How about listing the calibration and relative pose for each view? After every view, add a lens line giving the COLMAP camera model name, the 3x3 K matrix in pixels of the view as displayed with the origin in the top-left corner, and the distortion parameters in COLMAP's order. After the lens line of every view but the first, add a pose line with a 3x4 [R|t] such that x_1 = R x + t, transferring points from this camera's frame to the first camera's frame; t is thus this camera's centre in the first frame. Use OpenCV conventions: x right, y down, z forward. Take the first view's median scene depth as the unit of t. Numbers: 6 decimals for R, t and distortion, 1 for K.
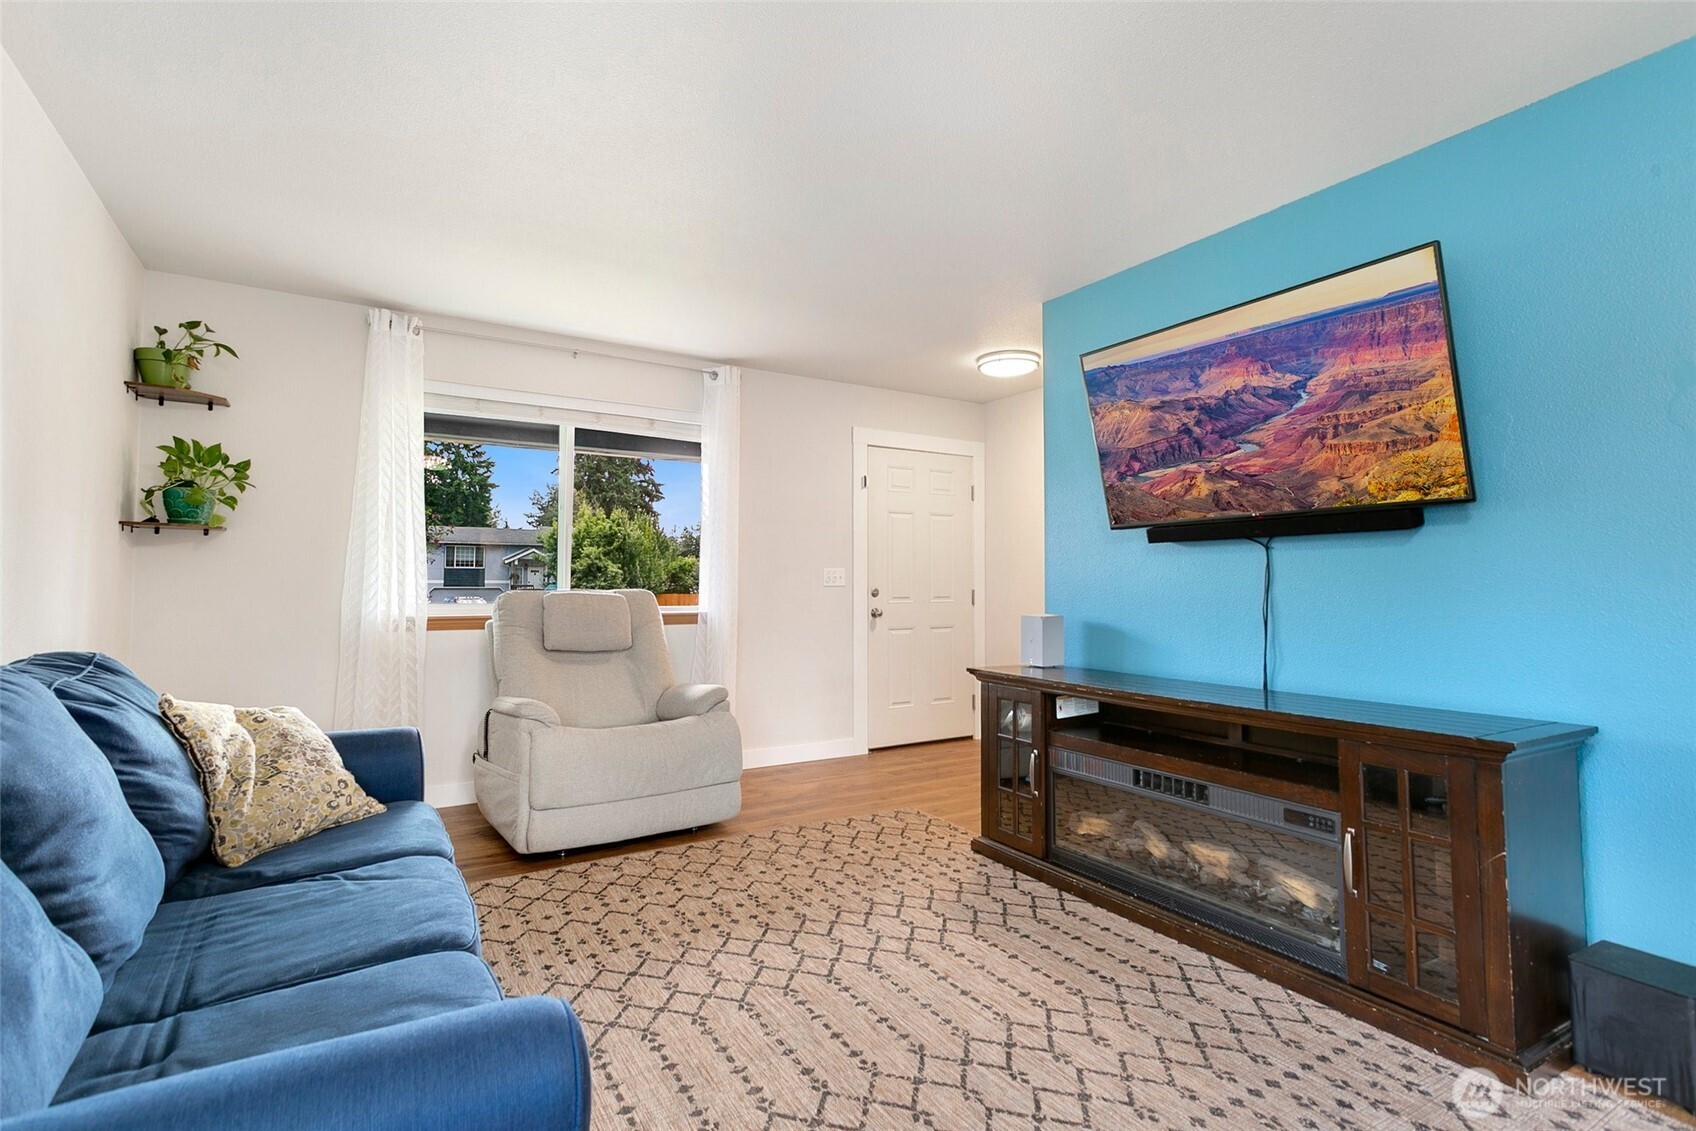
lens RADIAL K [[810.9, 0, 838.6], [0, 810.9, 552.7], [0, 0, 1]] dist [0.025243, 0.000507]
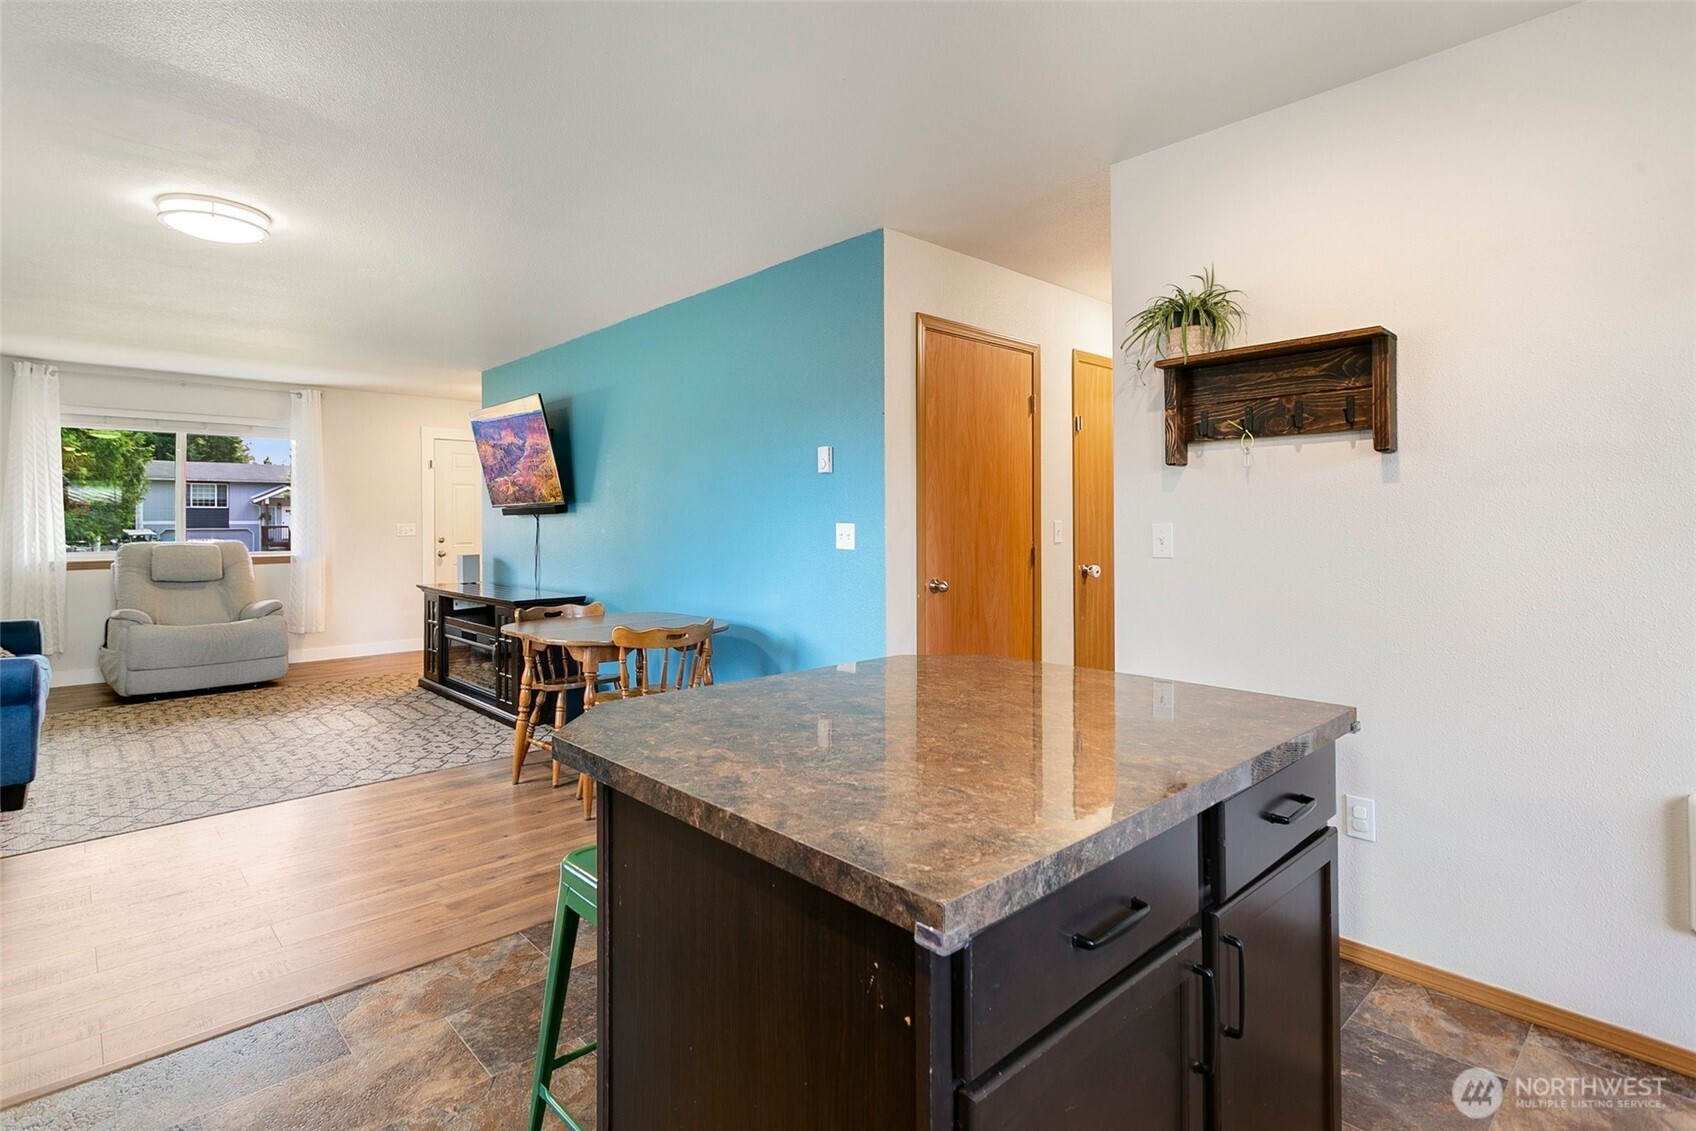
lens RADIAL K [[841.9, 0, 838.8], [0, 841.9, 518.6], [0, 0, 1]] dist [0.011980, 0.000701]
pose [[0.979963, -0.007494, 0.199038, 0.830817], [0.000038, 0.999299, 0.037436, -0.086032], [-0.199179, -0.036678, 0.979276, -1.178731]]
